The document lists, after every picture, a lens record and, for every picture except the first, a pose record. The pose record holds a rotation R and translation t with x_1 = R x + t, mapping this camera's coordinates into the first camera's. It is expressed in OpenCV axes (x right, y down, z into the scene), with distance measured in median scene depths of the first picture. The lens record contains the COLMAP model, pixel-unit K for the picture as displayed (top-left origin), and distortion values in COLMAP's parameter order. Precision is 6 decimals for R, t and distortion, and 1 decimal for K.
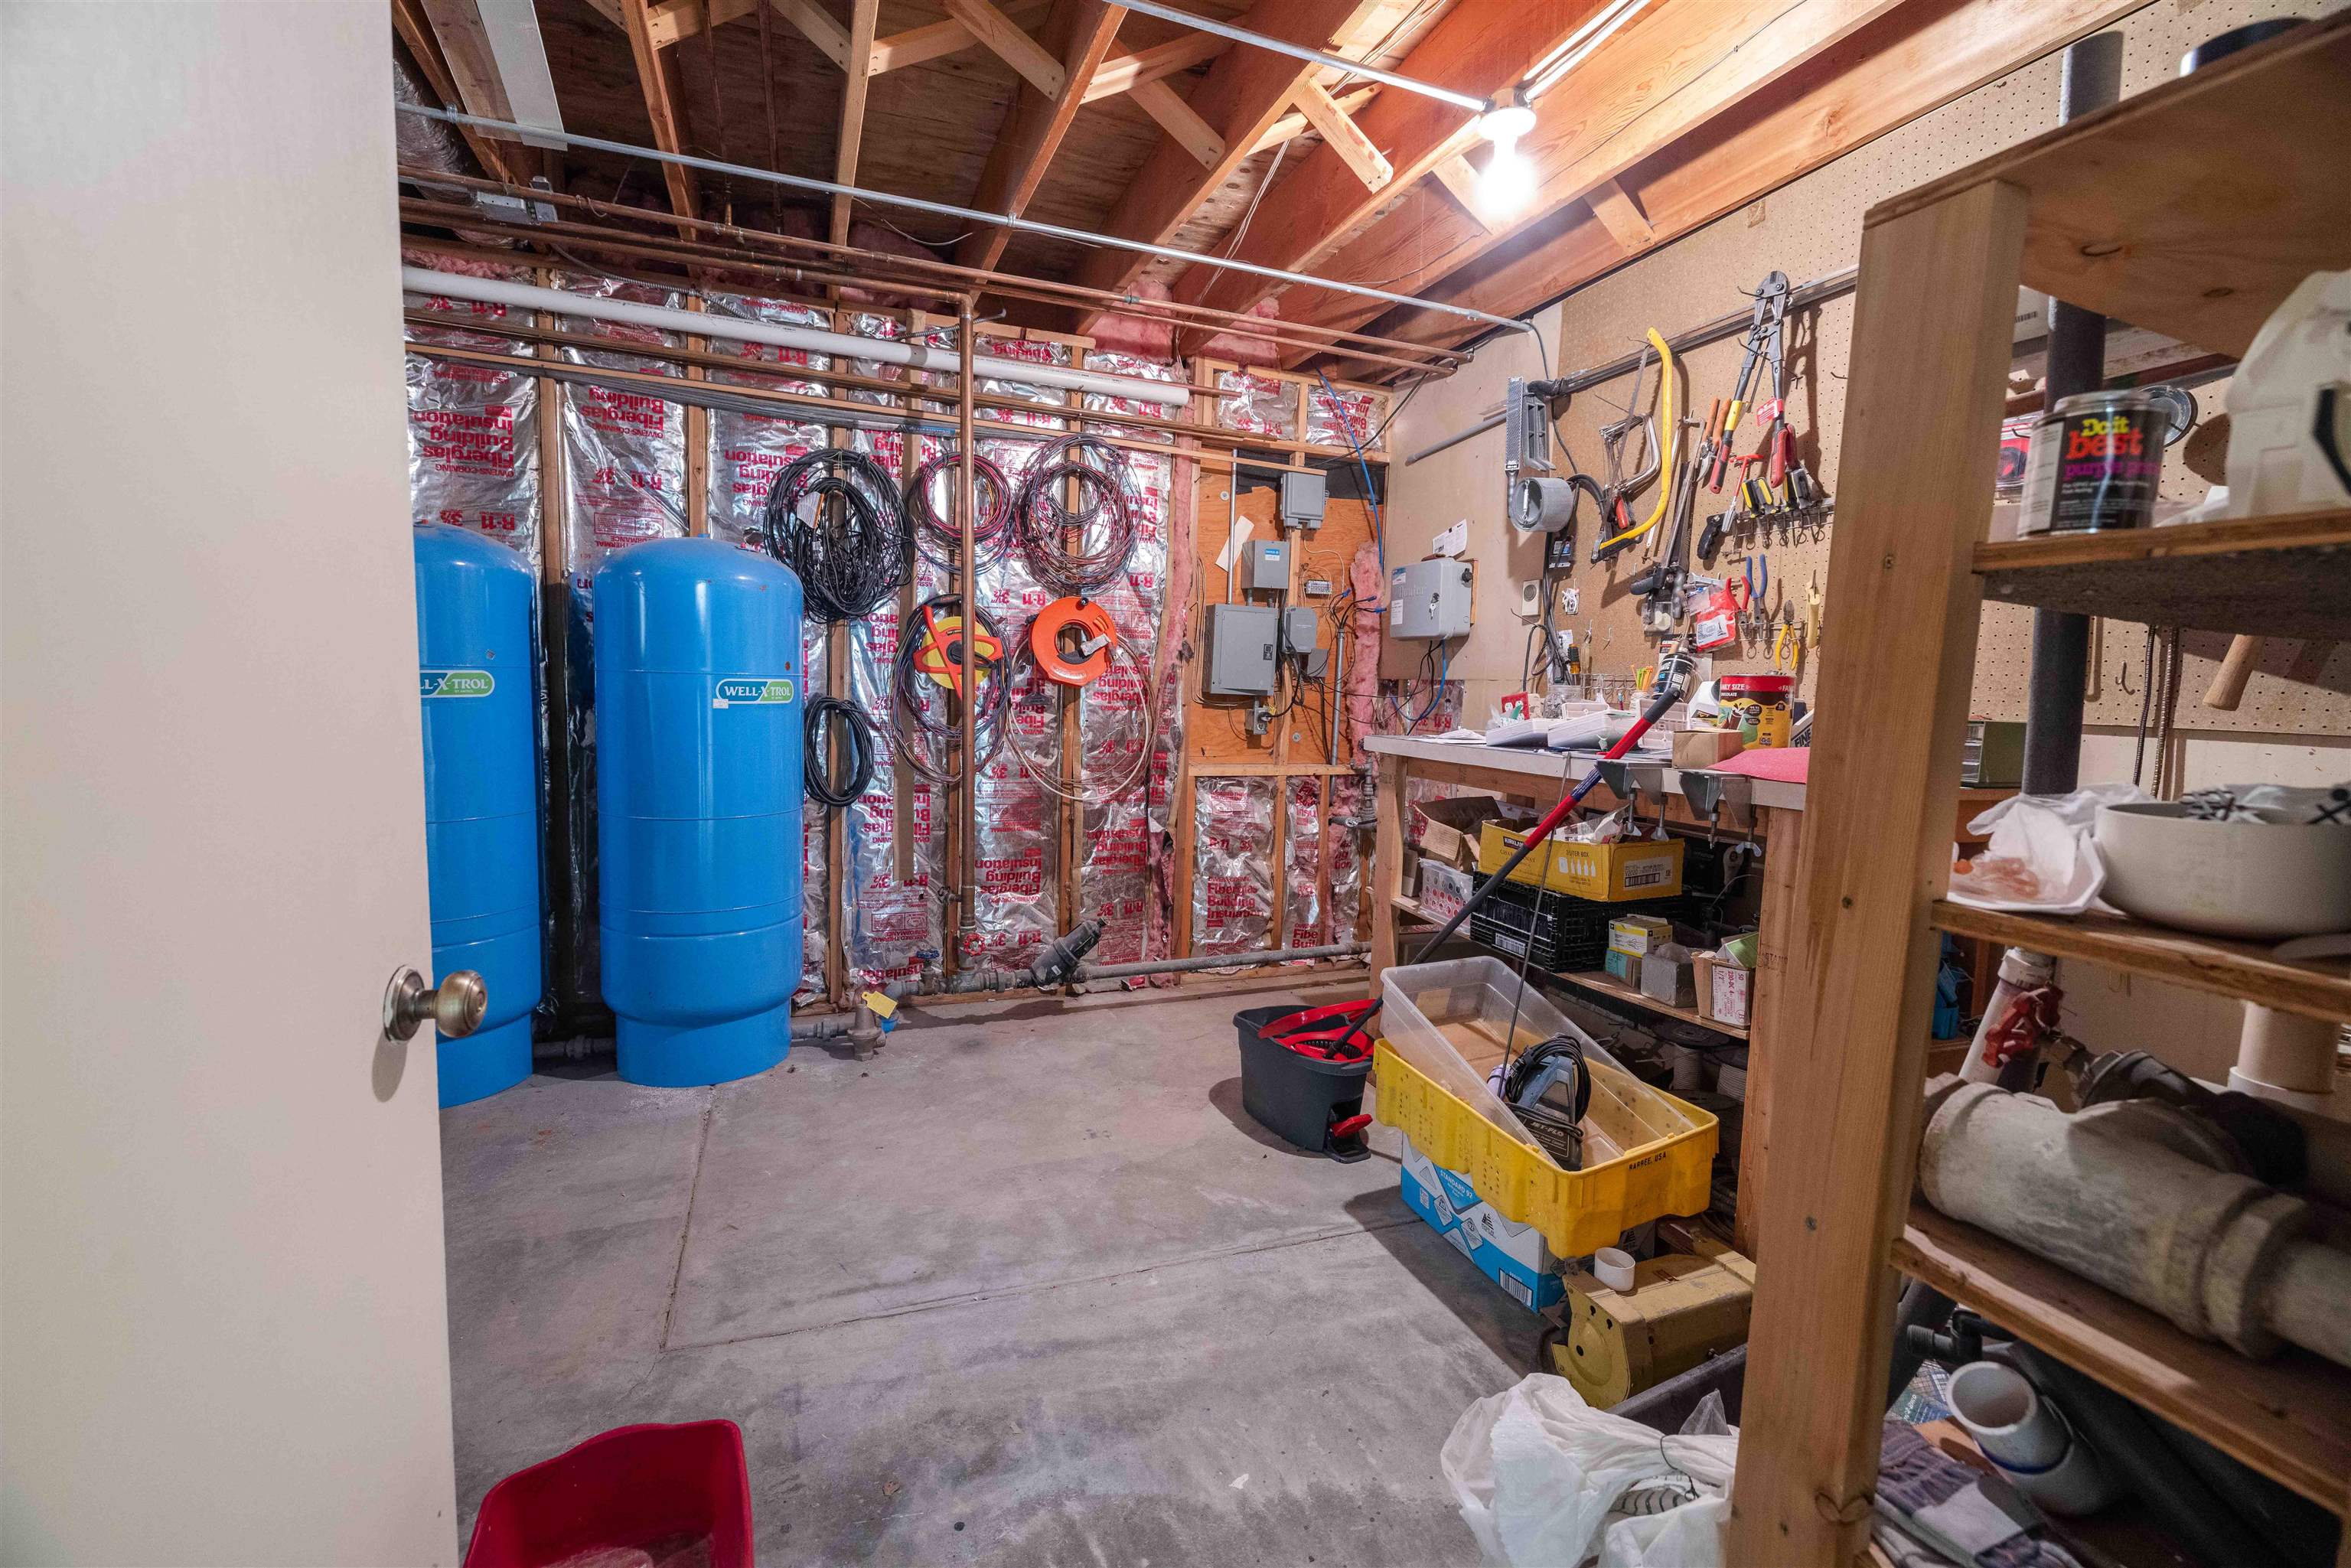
lens RADIAL K [[993.8, 0, 1170.9], [0, 993.8, 773.9], [0, 0, 1]] dist [-0.001076, -0.000057]
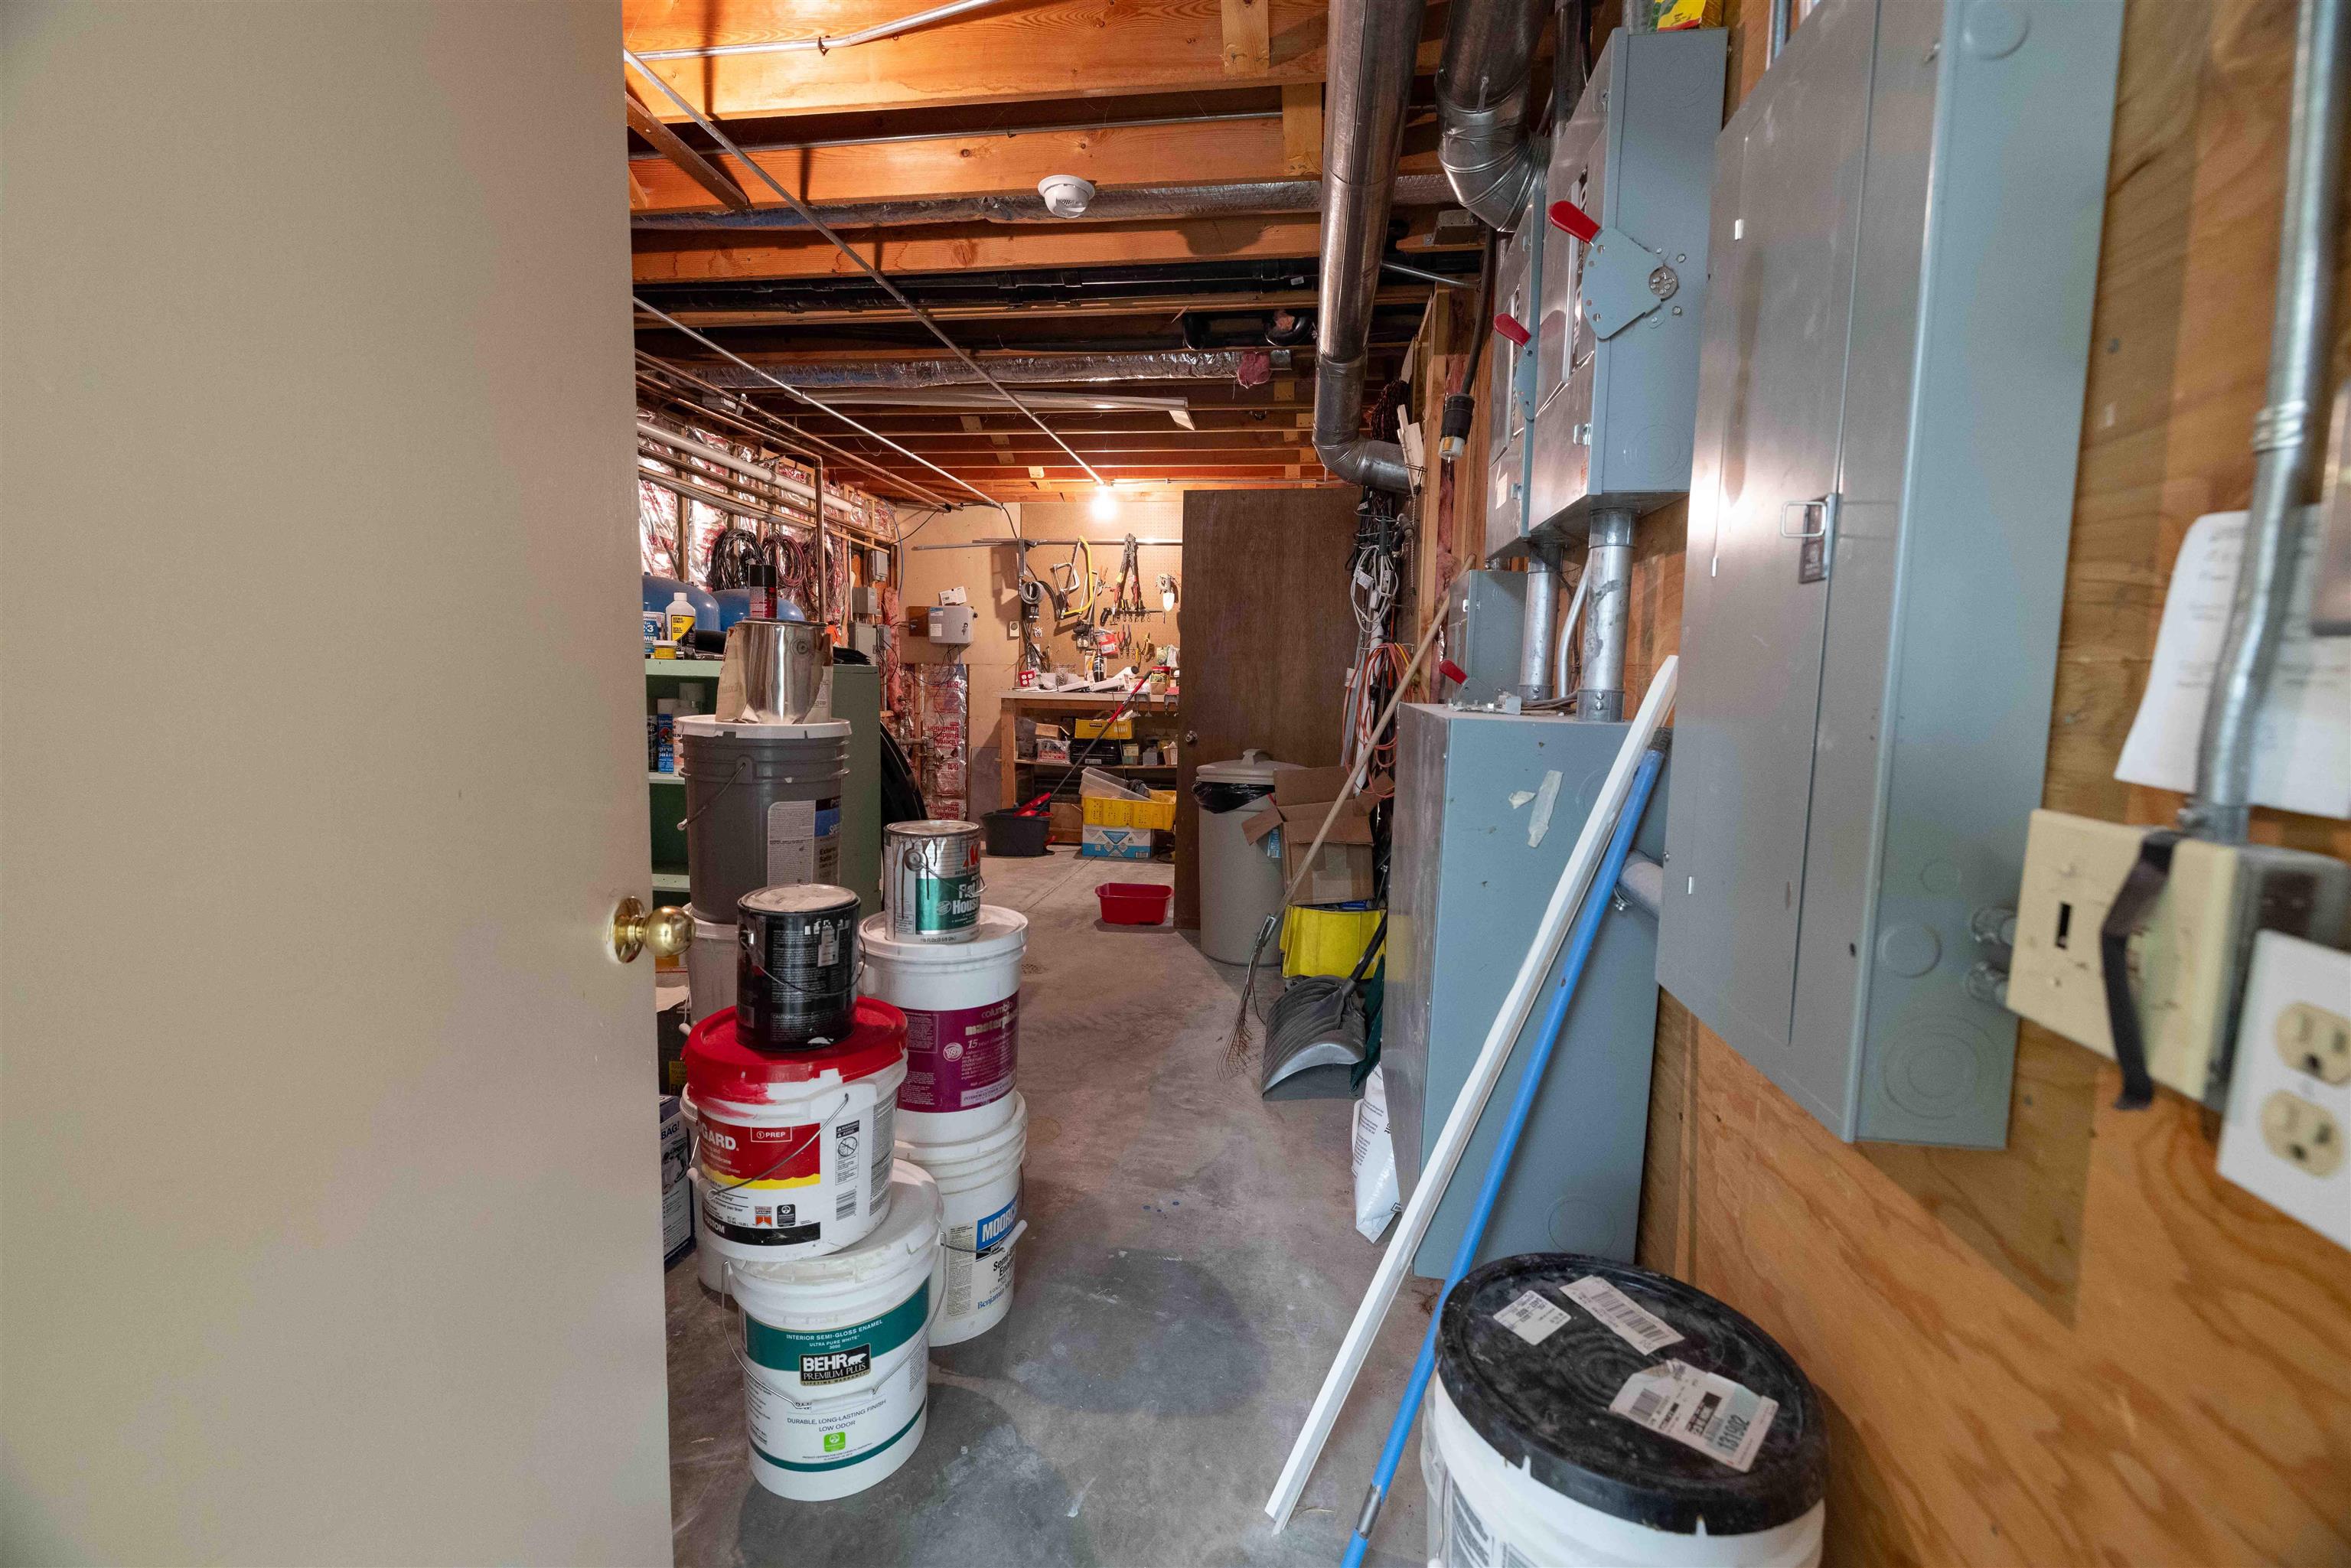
lens RADIAL K [[993.8, 0, 1177.0], [0, 993.8, 778.3], [0, 0, 1]] dist [-0.001076, -0.000057]
pose [[0.472188, -0.112590, 0.874278, -1.729316], [0.074417, 0.993360, 0.087733, -0.009199], [-0.878351, 0.023635, 0.477432, -0.477372]]
